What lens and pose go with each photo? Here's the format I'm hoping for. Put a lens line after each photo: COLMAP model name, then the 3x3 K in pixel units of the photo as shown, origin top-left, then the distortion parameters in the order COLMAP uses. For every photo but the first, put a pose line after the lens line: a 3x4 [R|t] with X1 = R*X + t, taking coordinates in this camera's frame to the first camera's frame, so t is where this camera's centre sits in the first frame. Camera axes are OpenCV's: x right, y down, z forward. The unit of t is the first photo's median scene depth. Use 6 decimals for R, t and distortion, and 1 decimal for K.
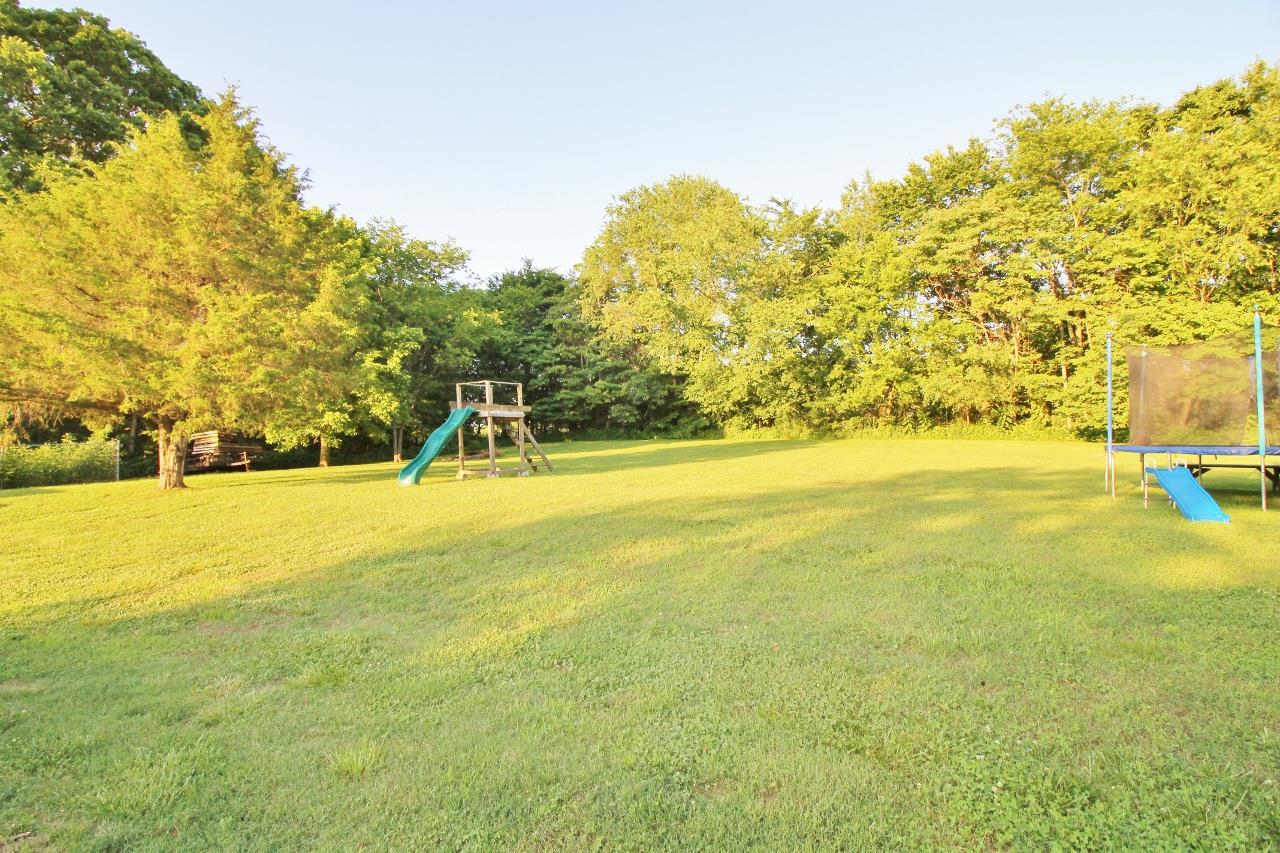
lens RADIAL K [[600.6, 0, 633.4], [0, 600.6, 410.7], [0, 0, 1]] dist [-0.001950, -0.012789]
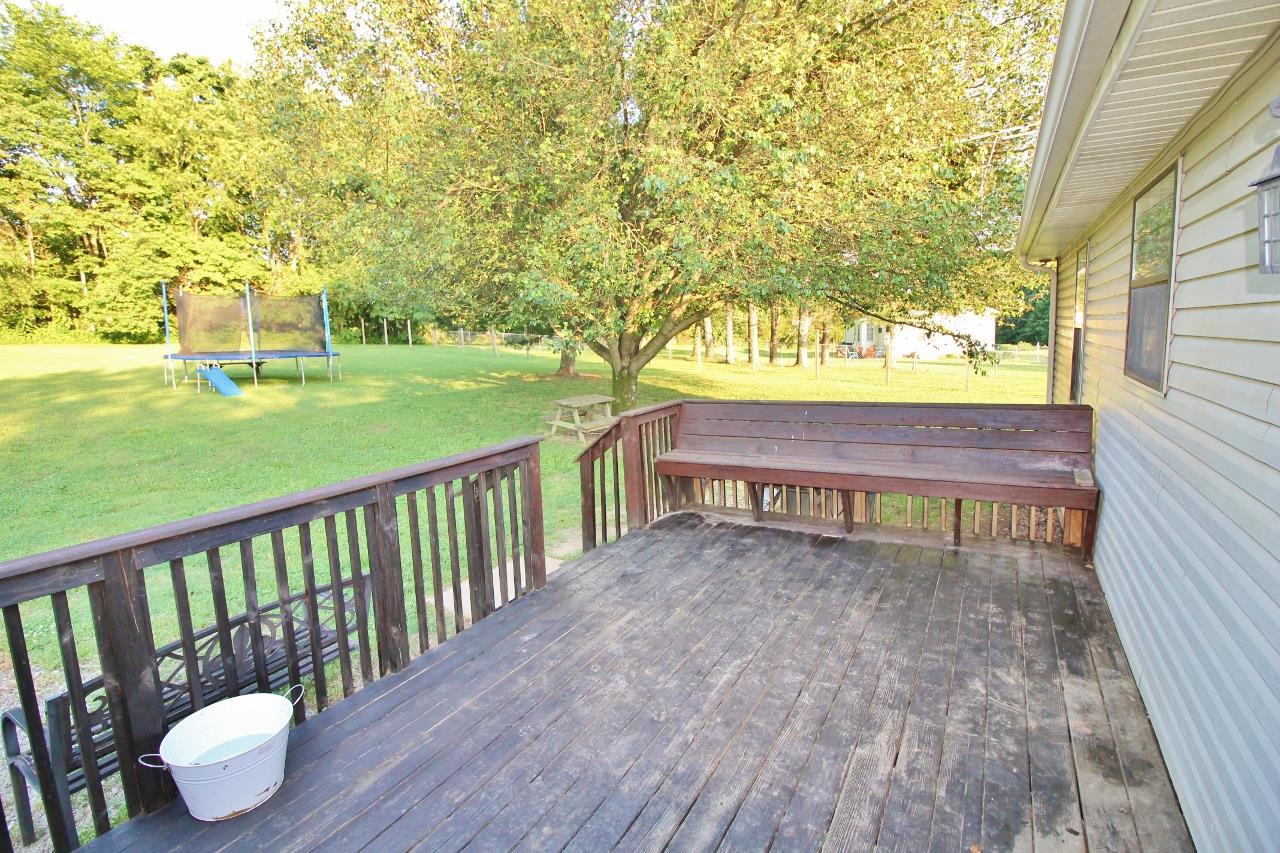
lens RADIAL K [[600.6, 0, 633.4], [0, 600.6, 410.7], [0, 0, 1]] dist [-0.001950, -0.012789]
pose [[0.167602, -0.140999, 0.975720, -0.214472], [-0.037238, 0.988108, 0.149186, -0.029888], [-0.985151, -0.061338, 0.160358, -0.179102]]
